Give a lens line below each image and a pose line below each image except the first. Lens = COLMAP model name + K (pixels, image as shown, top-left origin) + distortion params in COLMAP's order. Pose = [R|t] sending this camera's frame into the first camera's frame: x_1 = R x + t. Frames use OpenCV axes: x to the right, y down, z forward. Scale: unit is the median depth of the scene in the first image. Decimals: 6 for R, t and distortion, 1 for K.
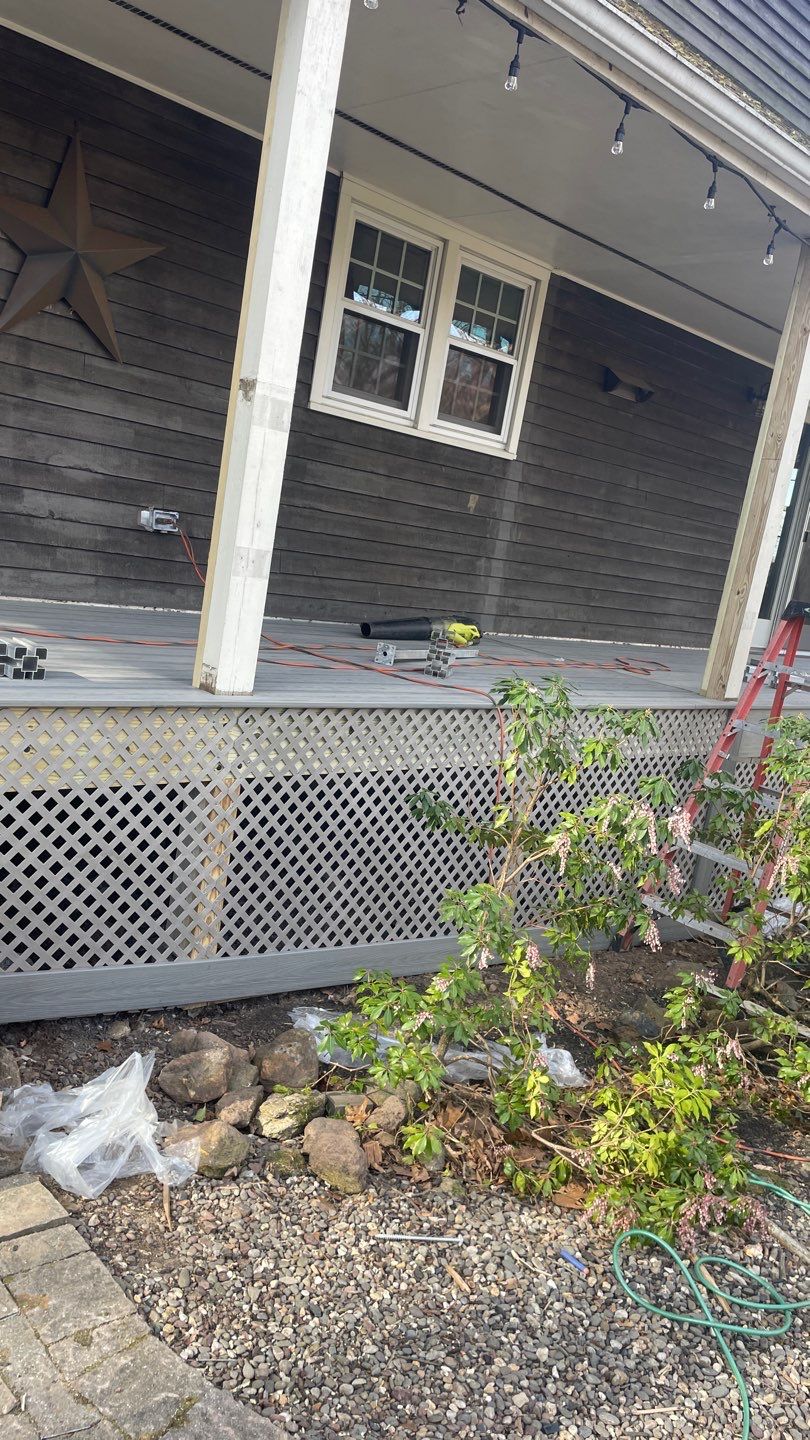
lens RADIAL K [[1081.2, 0, 415.2], [0, 1081.2, 706.3], [0, 0, 1]] dist [0.083406, -0.112967]
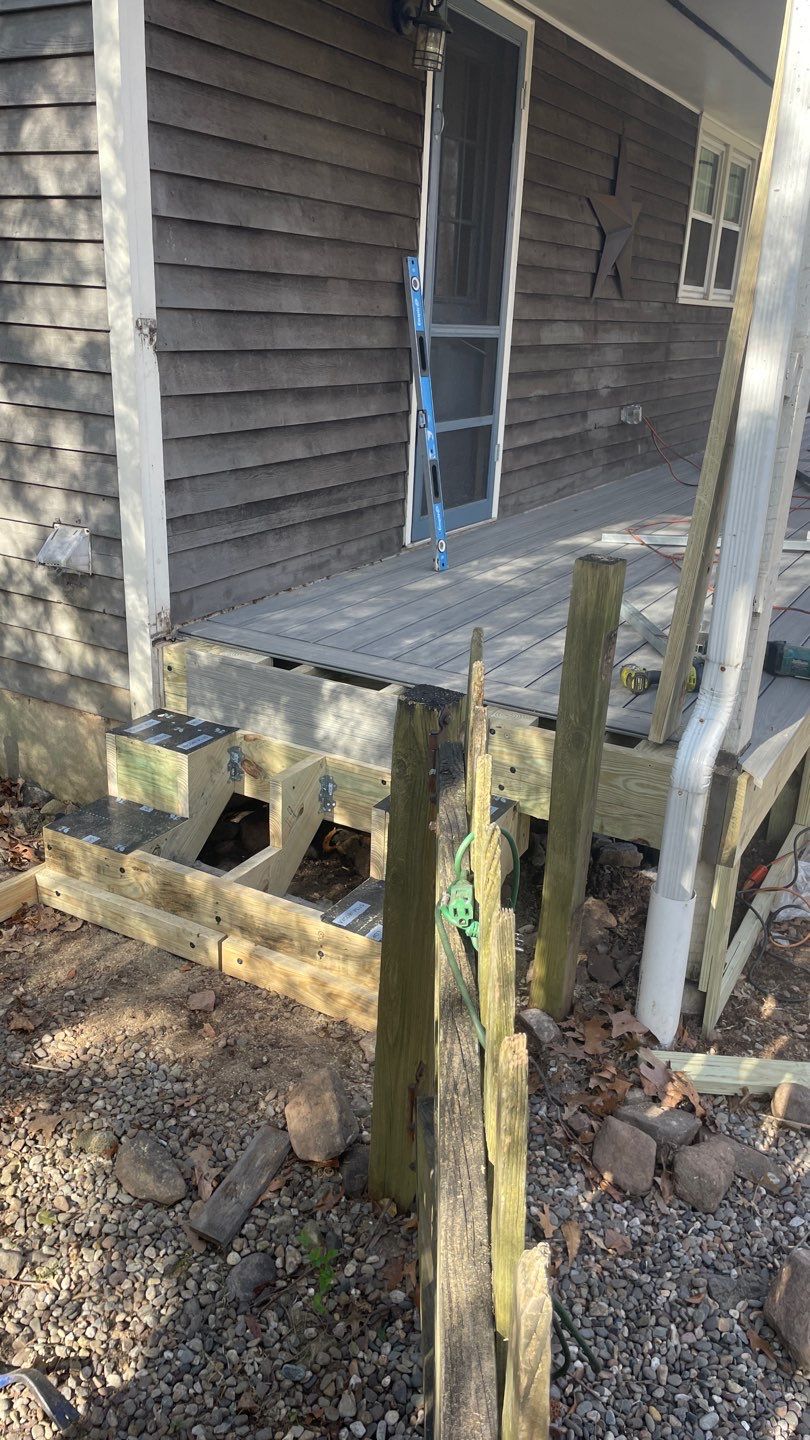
lens RADIAL K [[1081.2, 0, 404.2], [0, 1081.2, 705.2], [0, 0, 1]] dist [0.083406, -0.112967]
pose [[0.948791, -0.216292, 0.230246, -0.828728], [0.162029, 0.958867, 0.233070, -0.172802], [-0.271186, -0.183828, 0.944810, -0.245107]]
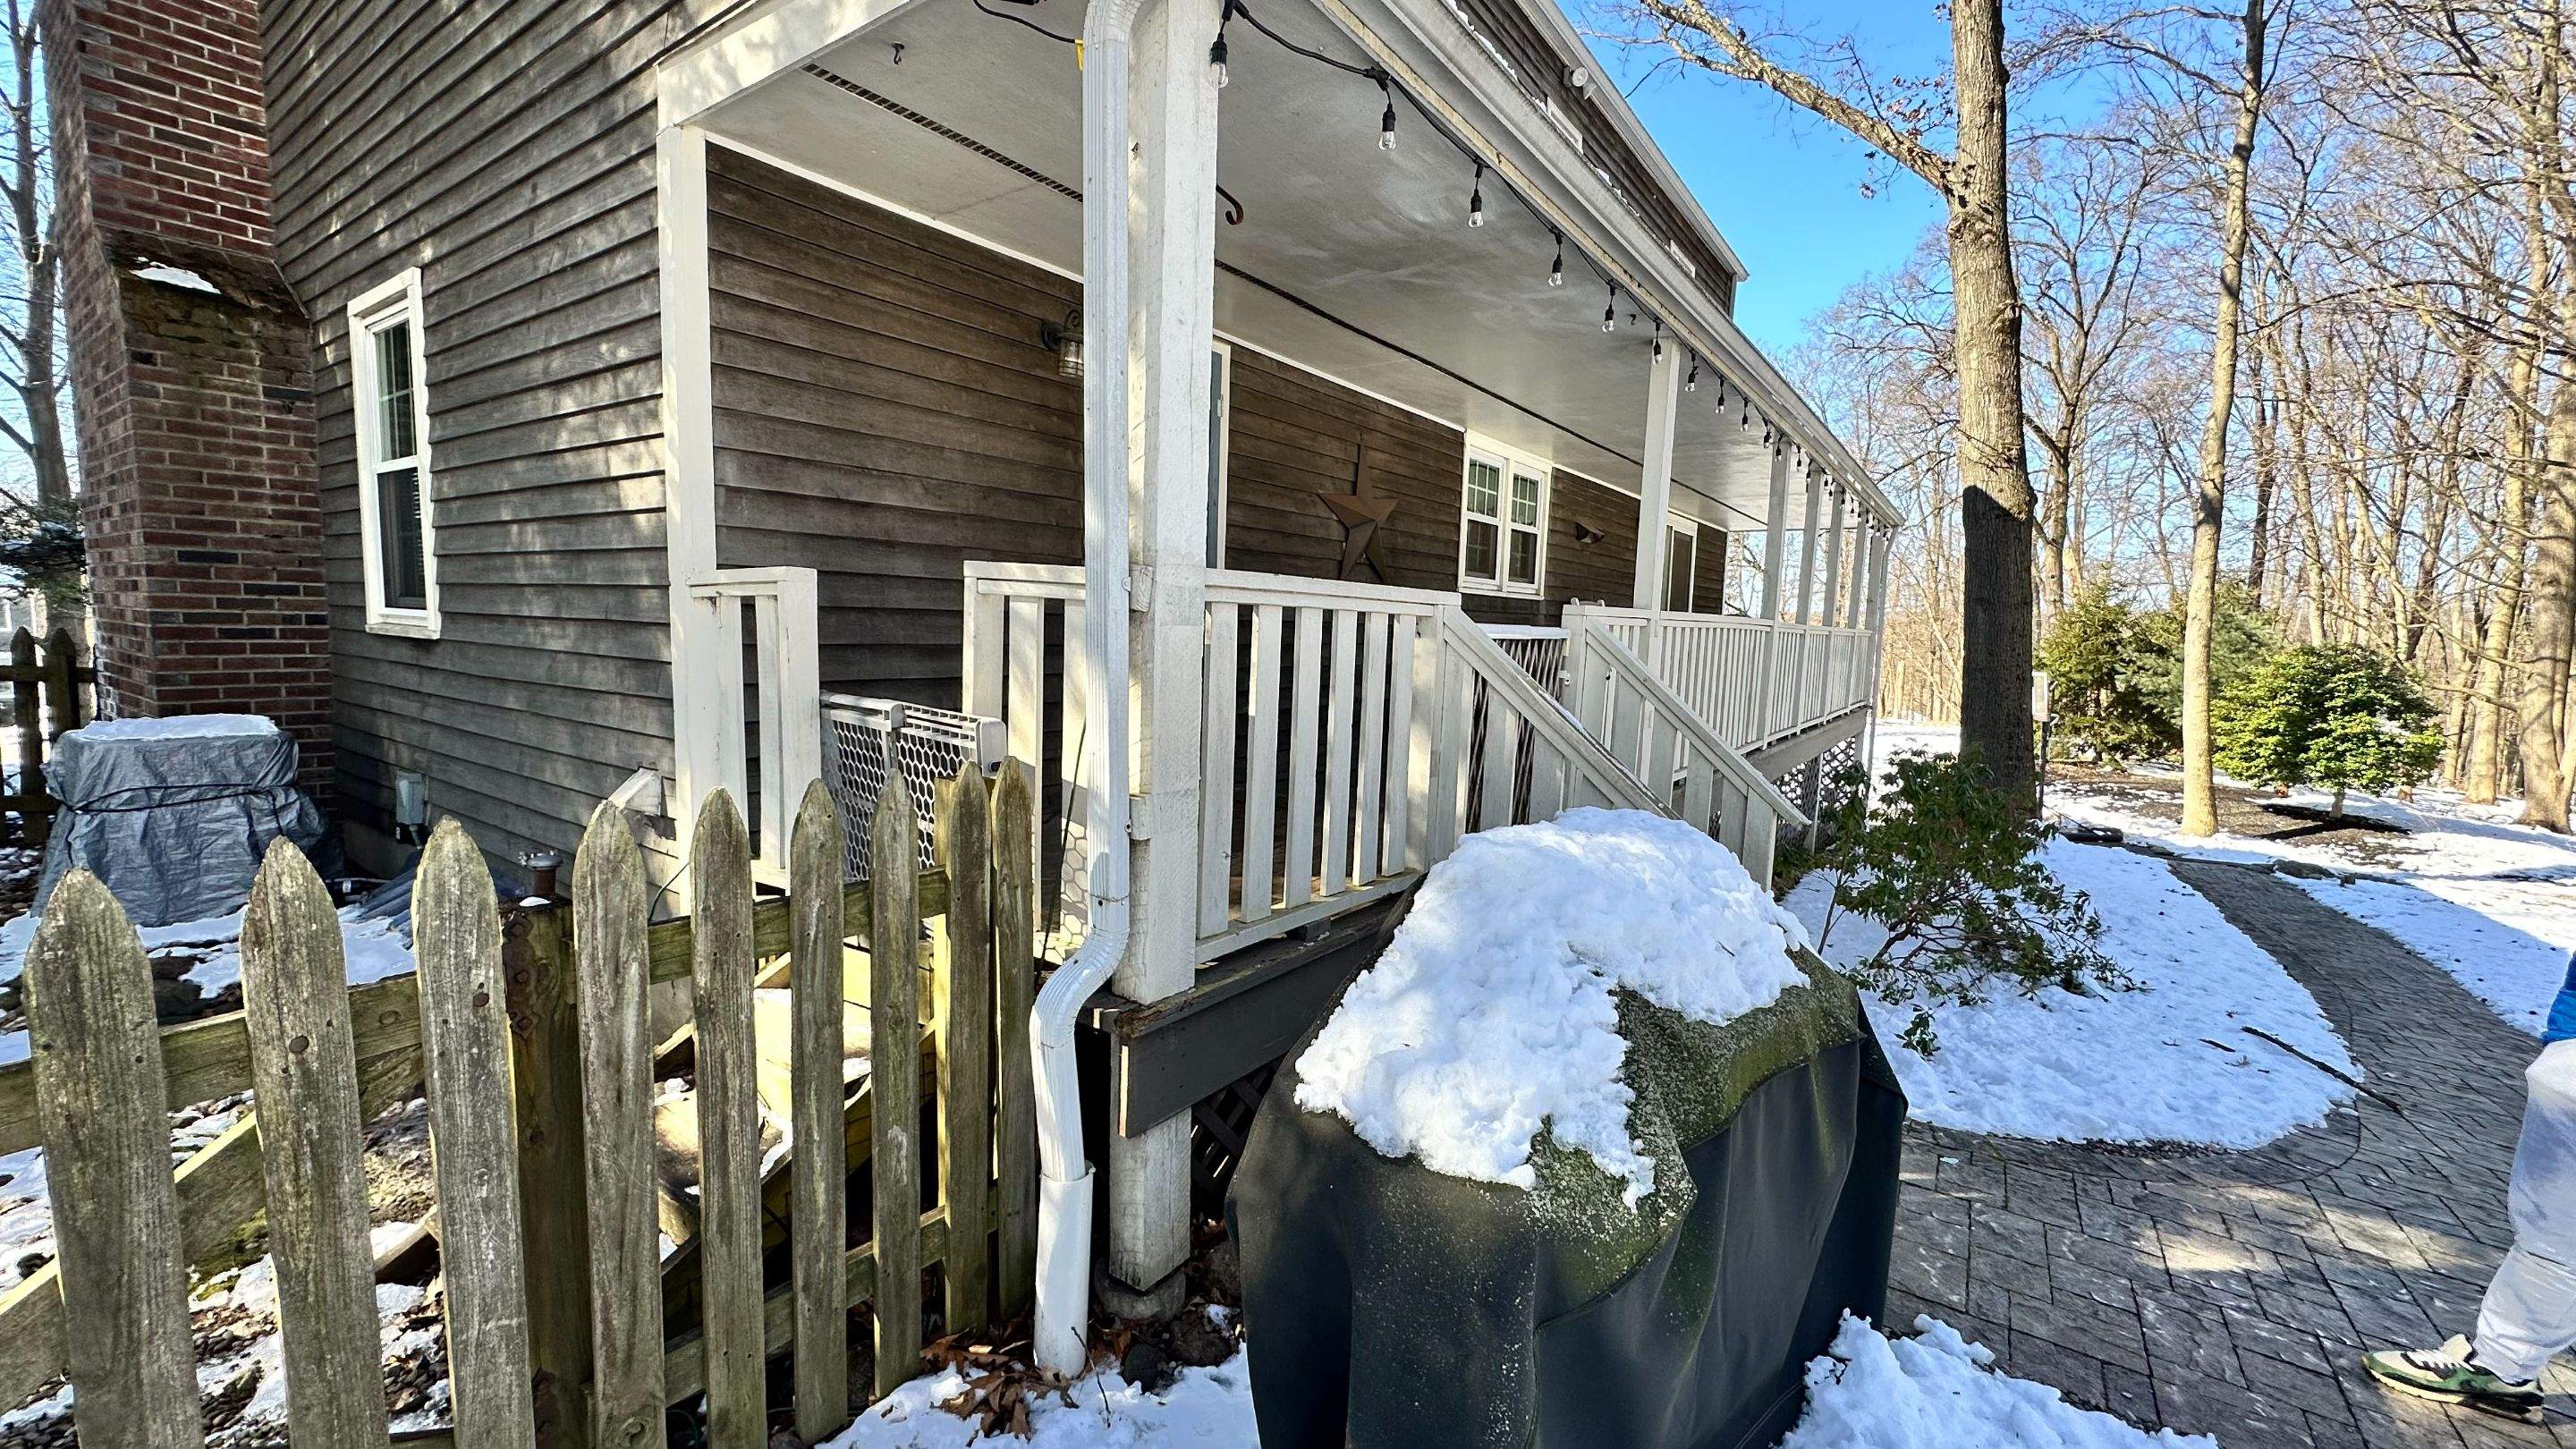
lens RADIAL K [[1030.6, 0, 1284.2], [0, 1030.6, 730.0], [0, 0, 1]] dist [-0.013203, -0.000037]
pose [[0.971595, -0.156010, 0.177944, -0.581972], [0.164086, 0.985942, -0.031521, -0.097653], [-0.170525, 0.059824, 0.983536, -0.243509]]
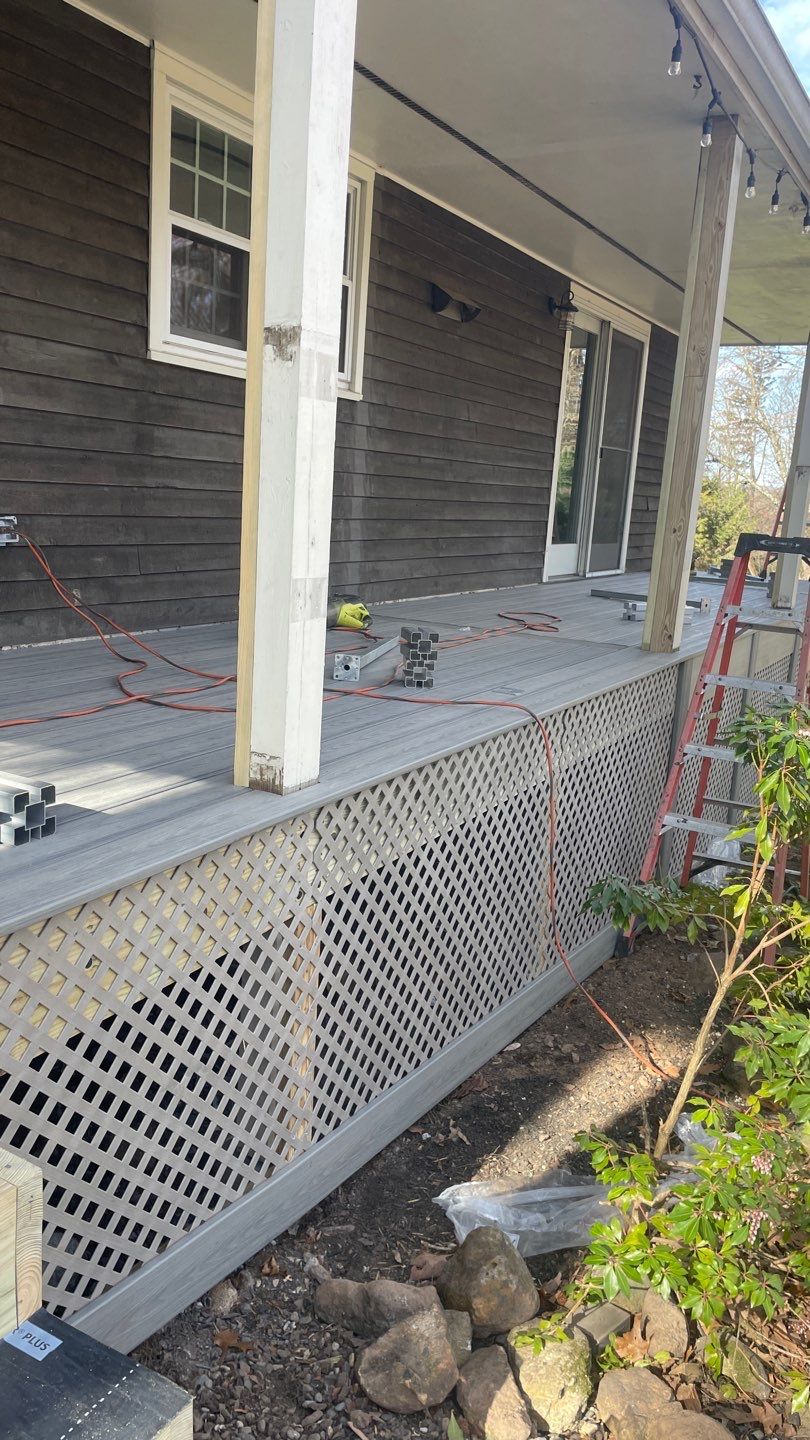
lens RADIAL K [[1081.2, 0, 394.7], [0, 1081.2, 710.5], [0, 0, 1]] dist [0.083406, -0.112967]
pose [[0.951160, -0.164395, 0.261284, -0.178596], [0.146669, 0.985432, 0.086095, -0.069886], [-0.271631, -0.043568, 0.961415, 0.198707]]
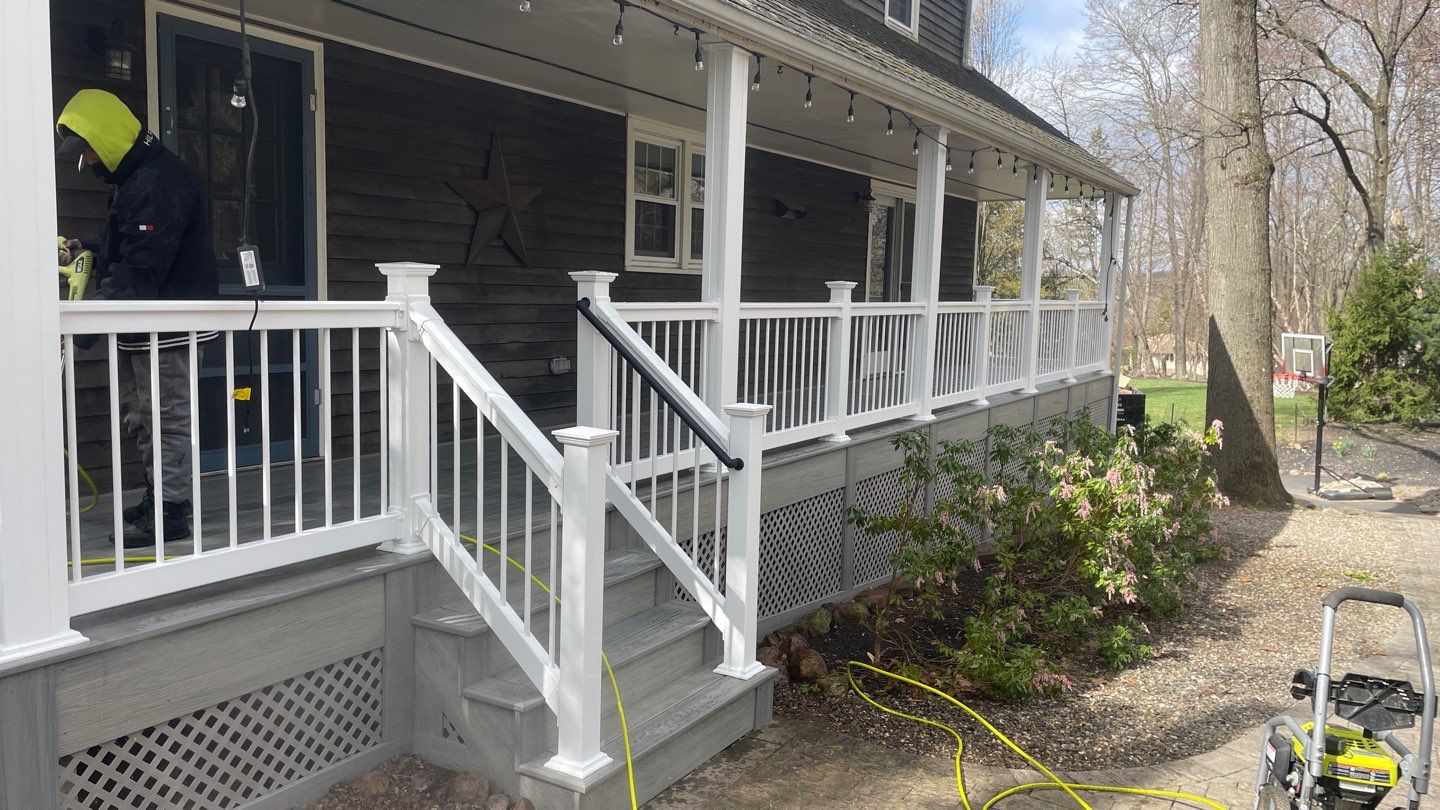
lens RADIAL K [[1081.2, 0, 725.8], [0, 1081.2, 401.8], [0, 0, 1]] dist [0.083406, -0.112967]
pose [[0.953436, -0.168371, 0.250222, -0.364967], [0.177285, 0.984069, -0.013354, -0.060708], [-0.243987, 0.057093, 0.968096, -0.421104]]
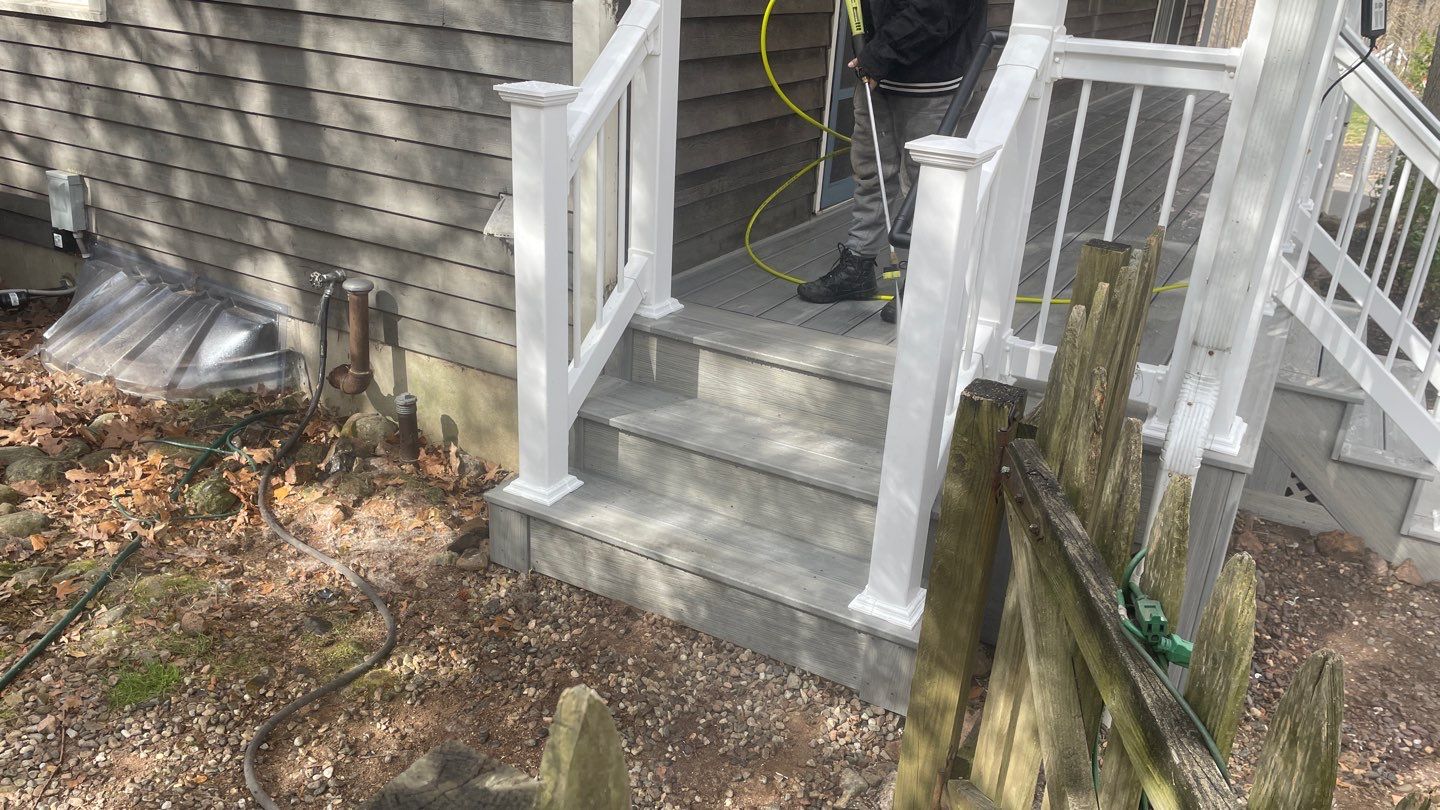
lens RADIAL K [[1081.2, 0, 729.7], [0, 1081.2, 402.2], [0, 0, 1]] dist [0.083406, -0.112967]
pose [[0.947469, -0.219173, 0.232952, -0.898911], [0.152016, 0.949370, 0.274931, -0.197439], [-0.281415, -0.225076, 0.932816, -0.221203]]
